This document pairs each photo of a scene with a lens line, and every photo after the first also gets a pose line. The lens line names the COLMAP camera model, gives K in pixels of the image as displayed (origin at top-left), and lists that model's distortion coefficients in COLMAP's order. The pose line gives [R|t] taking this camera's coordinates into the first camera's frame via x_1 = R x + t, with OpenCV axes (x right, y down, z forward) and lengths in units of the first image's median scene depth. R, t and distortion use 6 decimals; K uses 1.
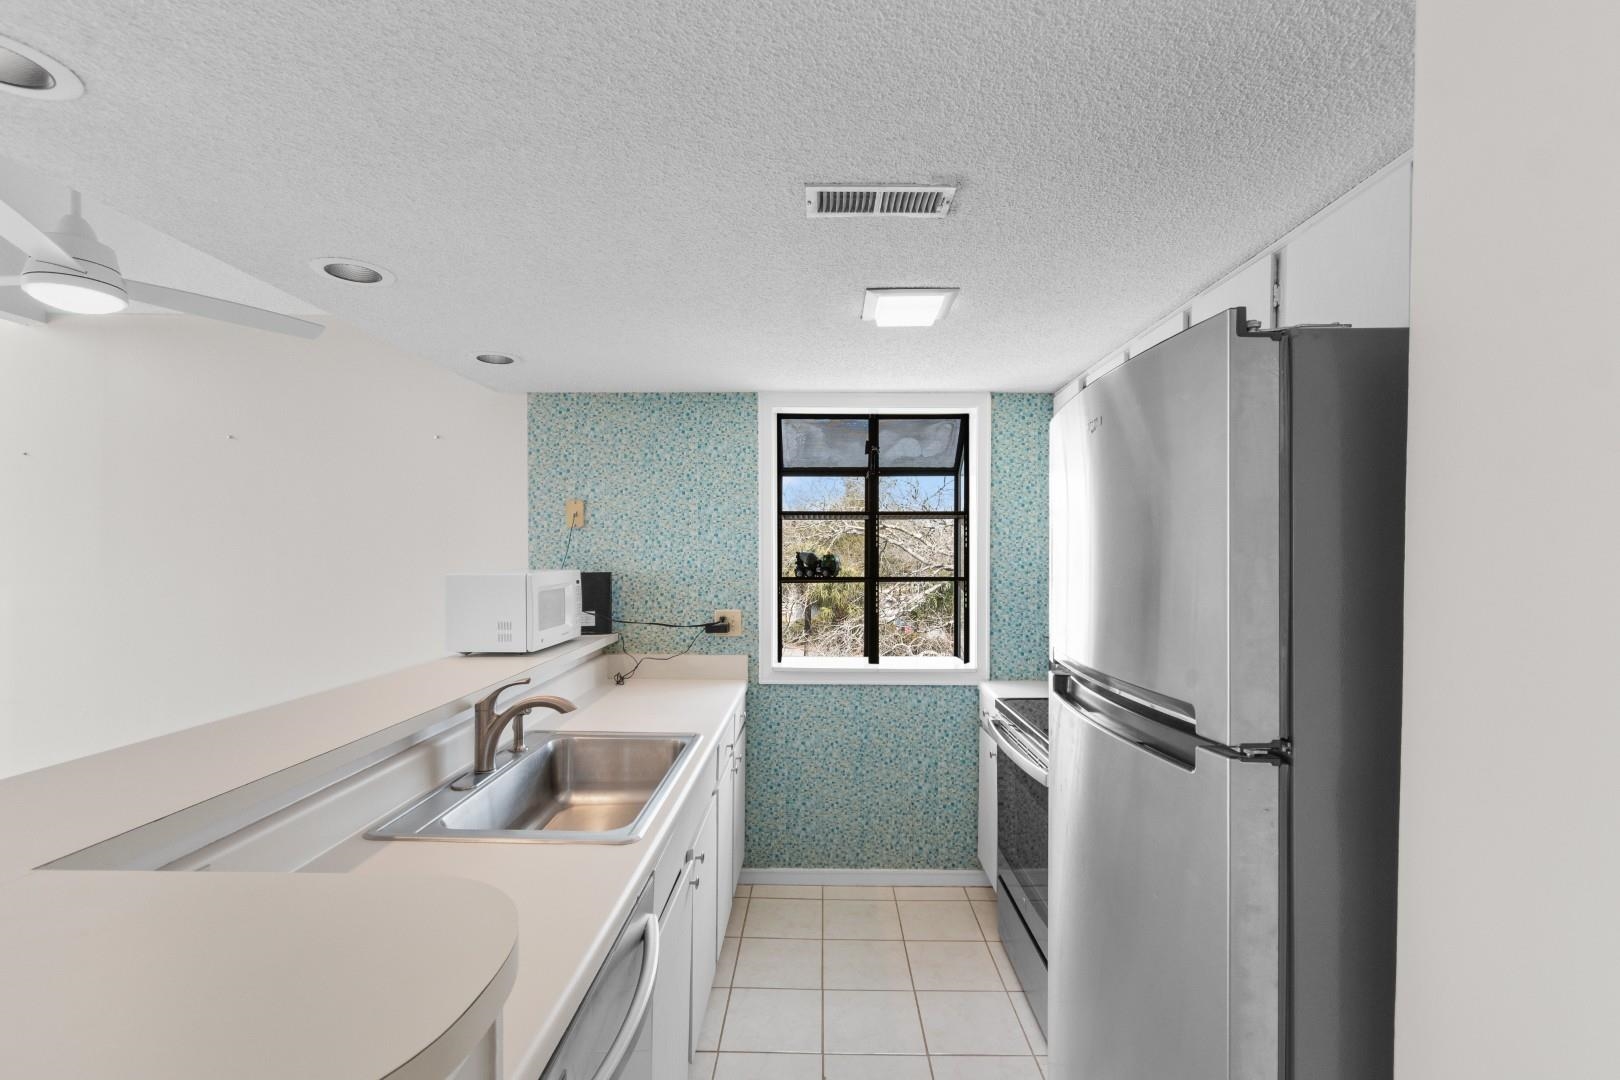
lens RADIAL K [[716.9, 0, 807.6], [0, 716.9, 559.7], [0, 0, 1]] dist [0.000398, -0.000368]
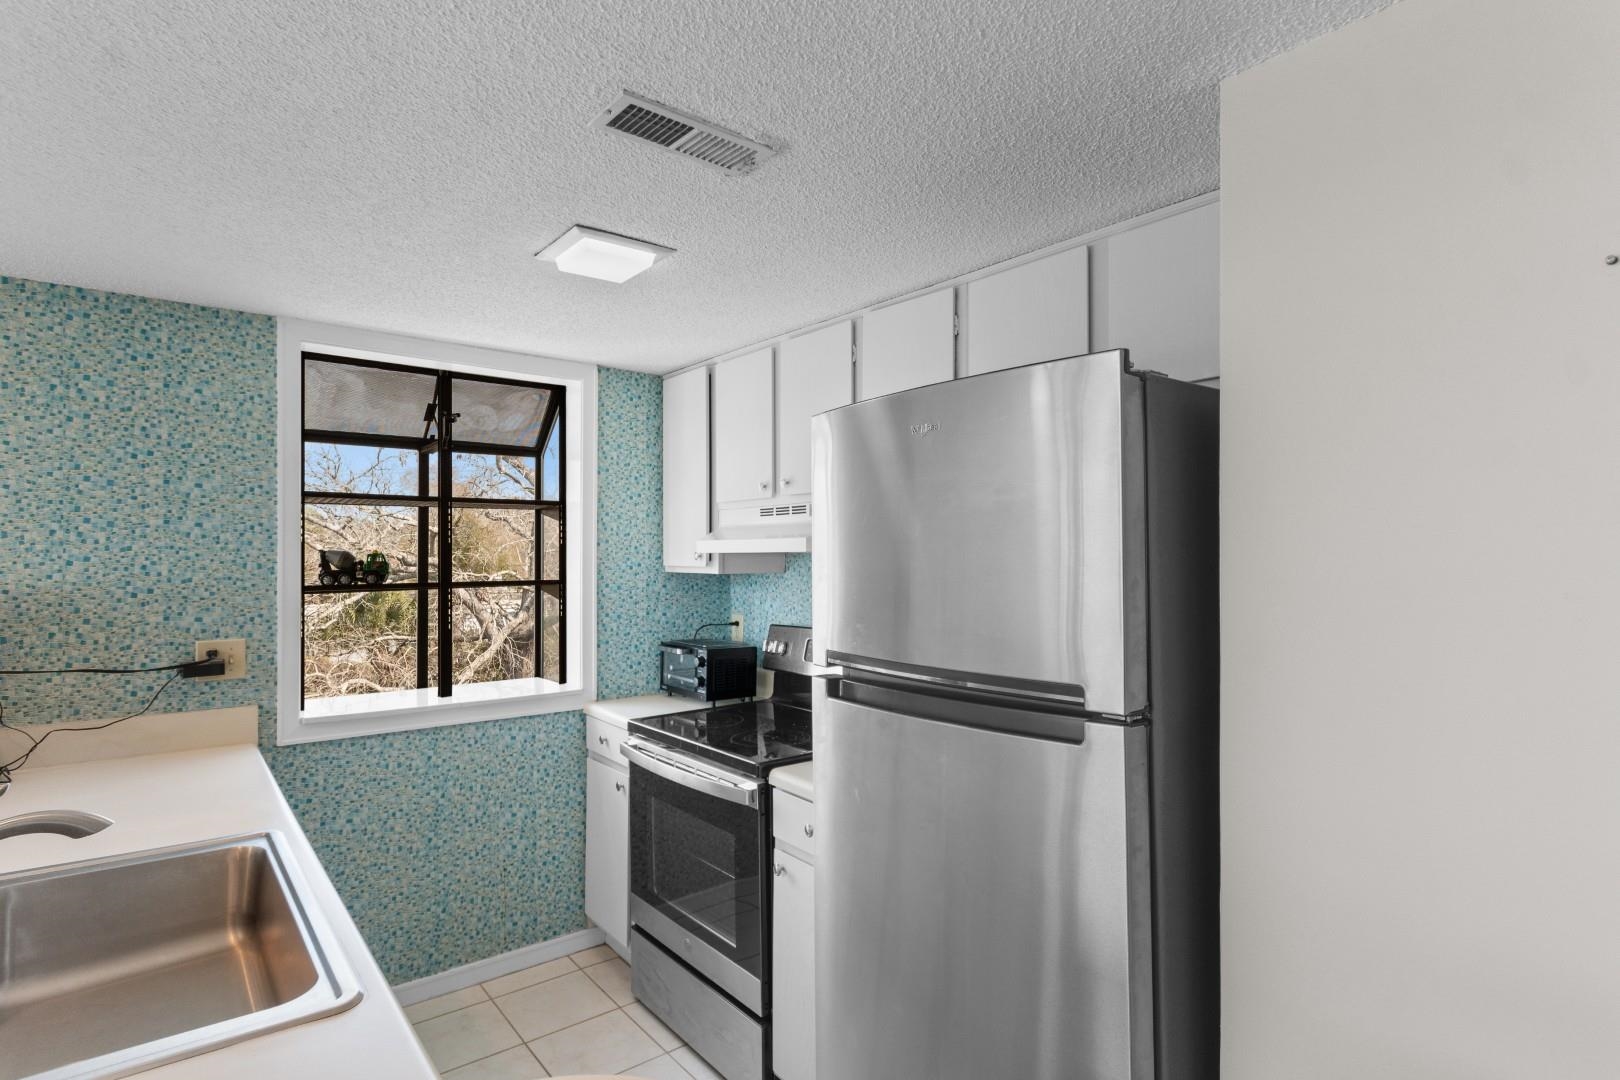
lens RADIAL K [[837.8, 0, 810.0], [0, 837.8, 540.0], [0, 0, 1]] dist [-0.002775, -0.001033]
pose [[0.768771, 0.006855, 0.639487, -0.186878], [0.006826, 0.999798, -0.018924, -0.002699], [-0.639488, 0.018913, 0.768569, 0.069680]]
